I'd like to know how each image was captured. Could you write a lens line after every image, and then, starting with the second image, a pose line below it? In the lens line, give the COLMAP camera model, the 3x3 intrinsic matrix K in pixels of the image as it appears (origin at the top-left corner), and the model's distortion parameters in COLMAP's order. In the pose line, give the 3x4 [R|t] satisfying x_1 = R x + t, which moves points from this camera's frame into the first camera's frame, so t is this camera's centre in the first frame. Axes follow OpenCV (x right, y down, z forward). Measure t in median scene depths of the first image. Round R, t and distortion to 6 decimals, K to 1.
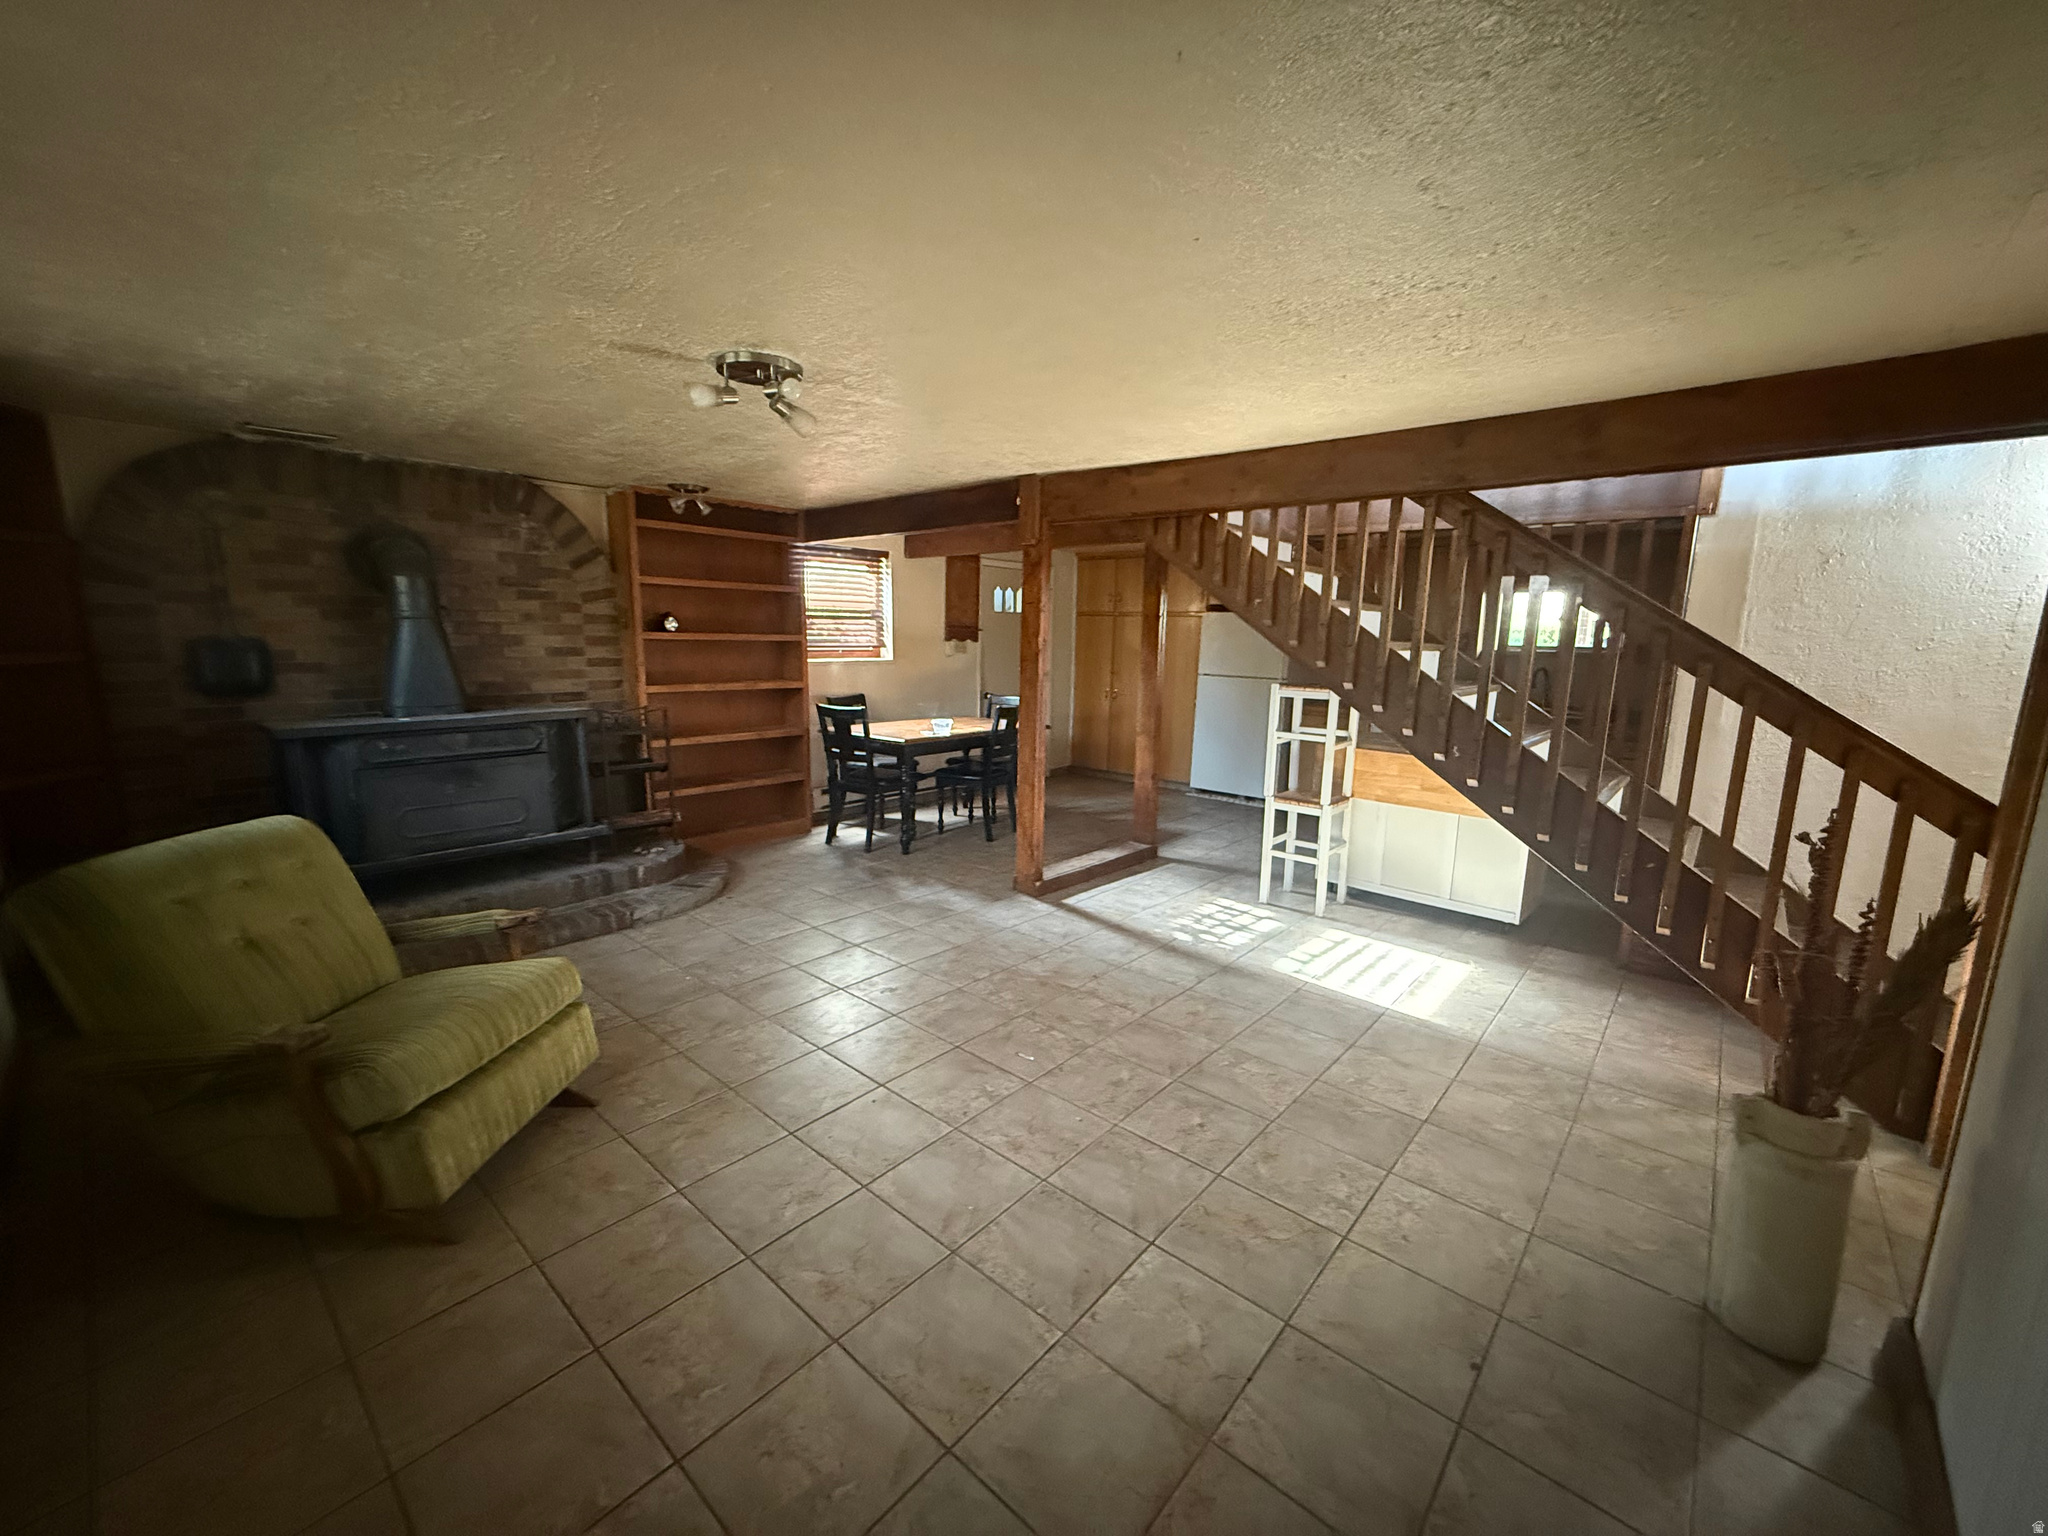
lens RADIAL K [[822.8, 0, 1014.5], [0, 822.8, 772.7], [0, 0, 1]] dist [0.003209, -0.000555]
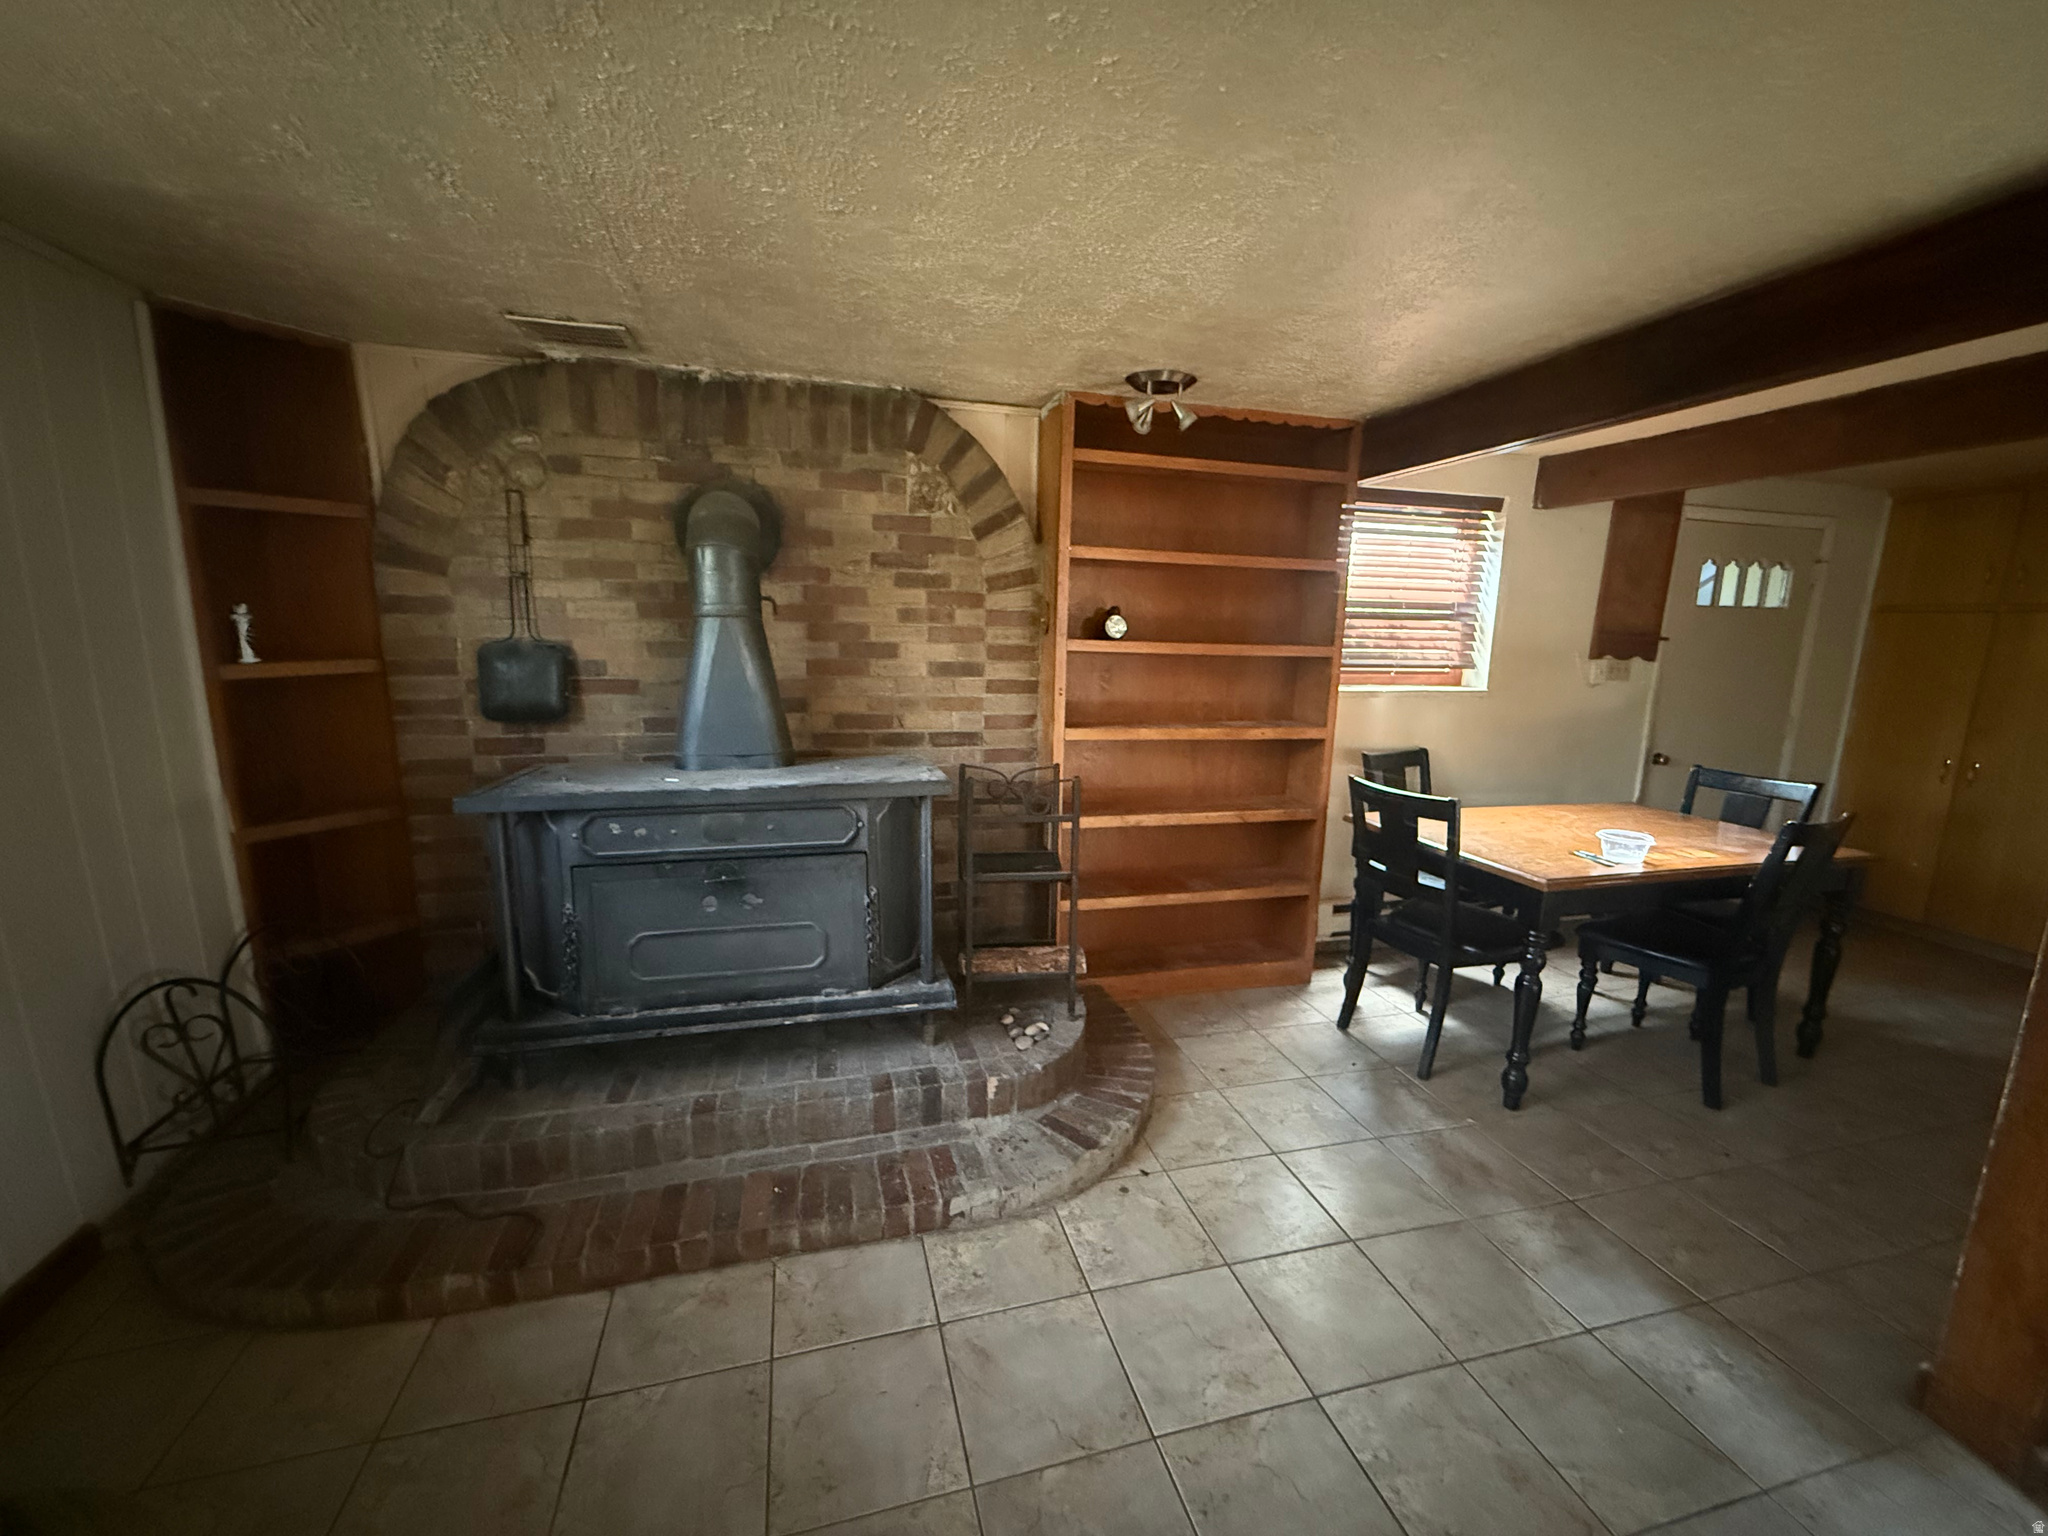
lens RADIAL K [[822.8, 0, 1026.6], [0, 822.8, 775.8], [0, 0, 1]] dist [0.003209, -0.000555]
pose [[0.842025, 0.101385, -0.529826, -0.187288], [-0.100692, 0.994457, 0.030269, -0.109966], [0.529958, 0.027862, 0.847566, 0.603137]]
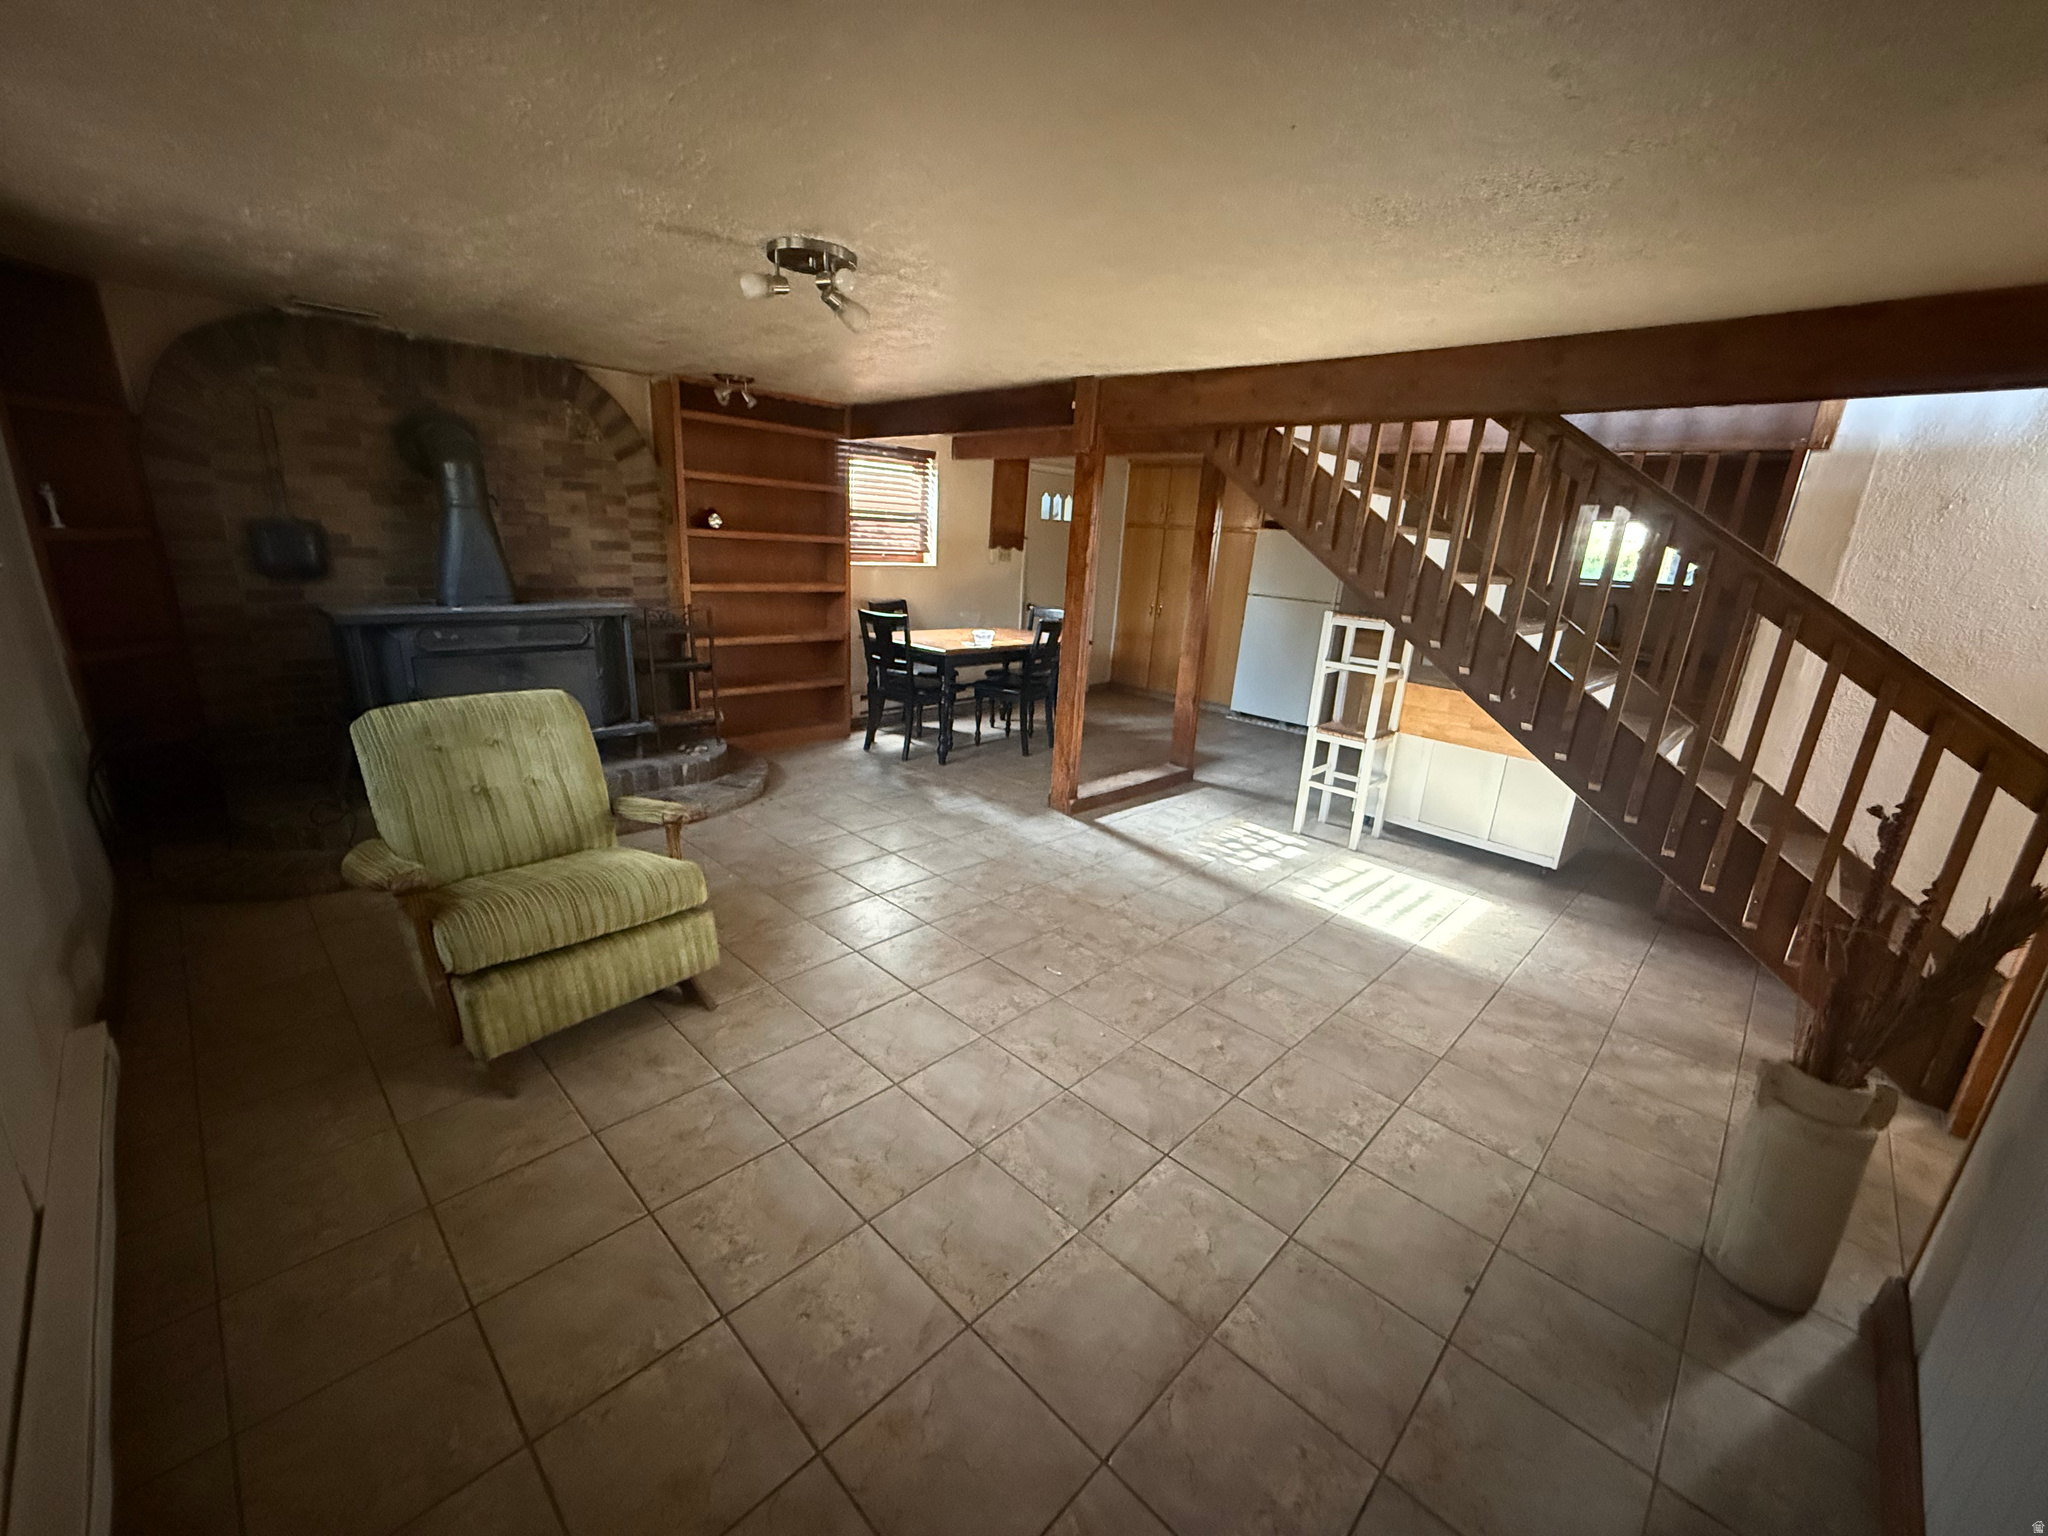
lens RADIAL K [[822.8, 0, 1014.5], [0, 822.8, 773.4], [0, 0, 1]] dist [0.003209, -0.000555]
pose [[0.997907, 0.051792, -0.038729, -0.005360], [-0.047168, 0.992584, 0.112034, -0.009740], [0.044245, -0.109972, 0.992949, 0.000478]]
